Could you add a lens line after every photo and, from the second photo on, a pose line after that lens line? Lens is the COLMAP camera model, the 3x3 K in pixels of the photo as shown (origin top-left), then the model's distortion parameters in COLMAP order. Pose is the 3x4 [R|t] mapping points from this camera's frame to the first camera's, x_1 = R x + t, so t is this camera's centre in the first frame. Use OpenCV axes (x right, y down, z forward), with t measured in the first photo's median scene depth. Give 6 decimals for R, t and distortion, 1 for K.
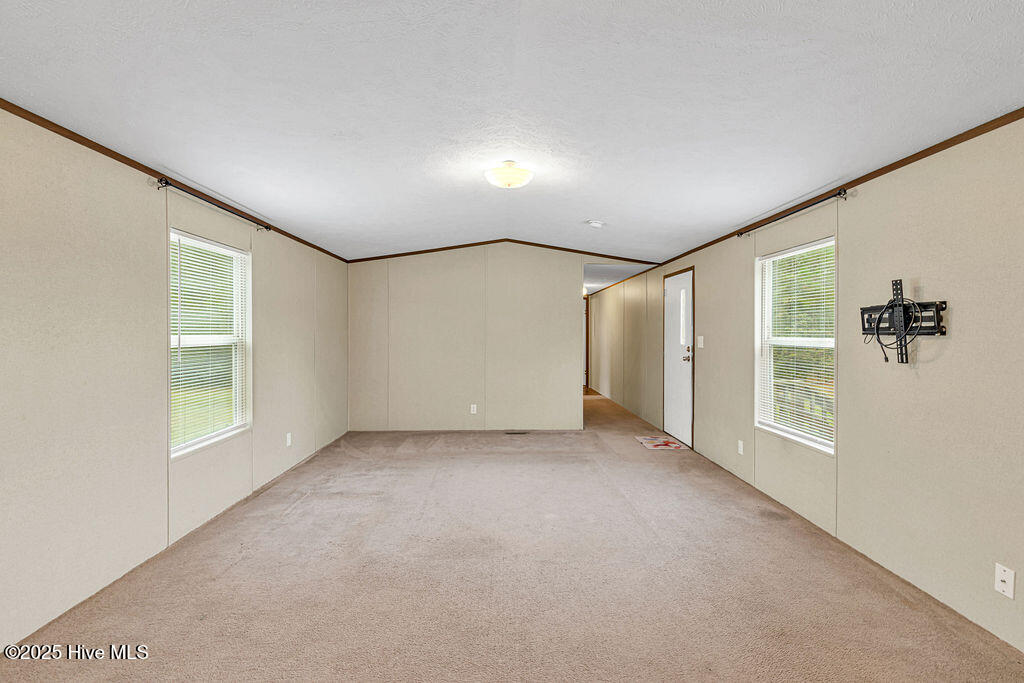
lens RADIAL K [[467.9, 0, 522.0], [0, 467.9, 333.0], [0, 0, 1]] dist [0.024708, -0.002472]
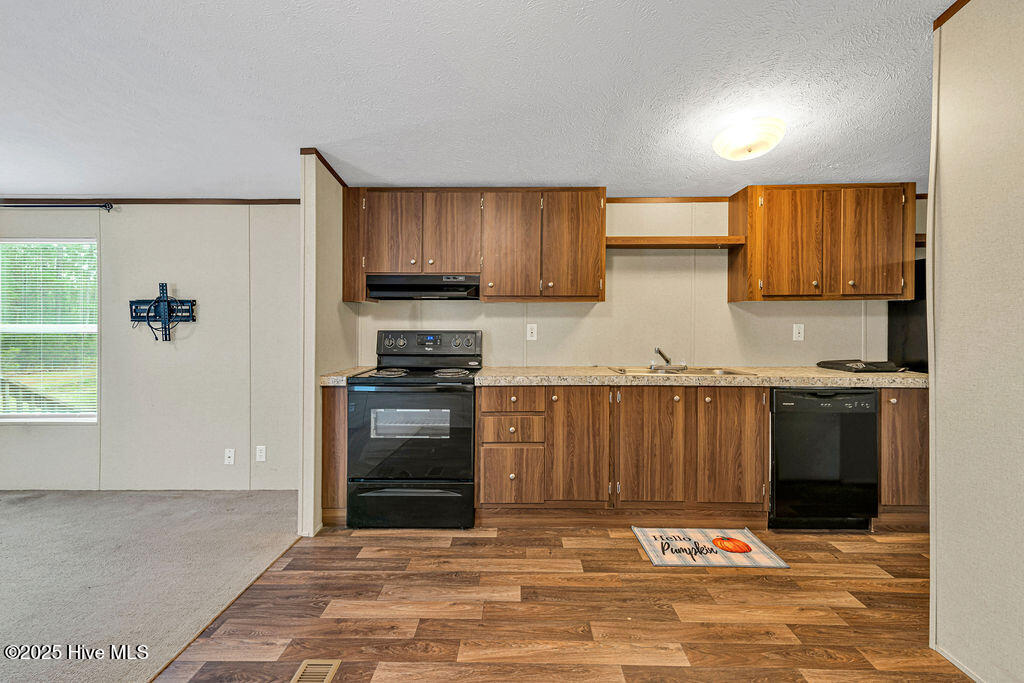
lens RADIAL K [[467.9, 0, 510.5], [0, 467.9, 325.5], [0, 0, 1]] dist [0.024708, -0.002472]
pose [[0.077184, -0.016280, 0.996884, -0.510422], [-0.001023, 0.999865, 0.016408, -0.007411], [-0.997016, -0.002287, 0.077157, -0.144036]]
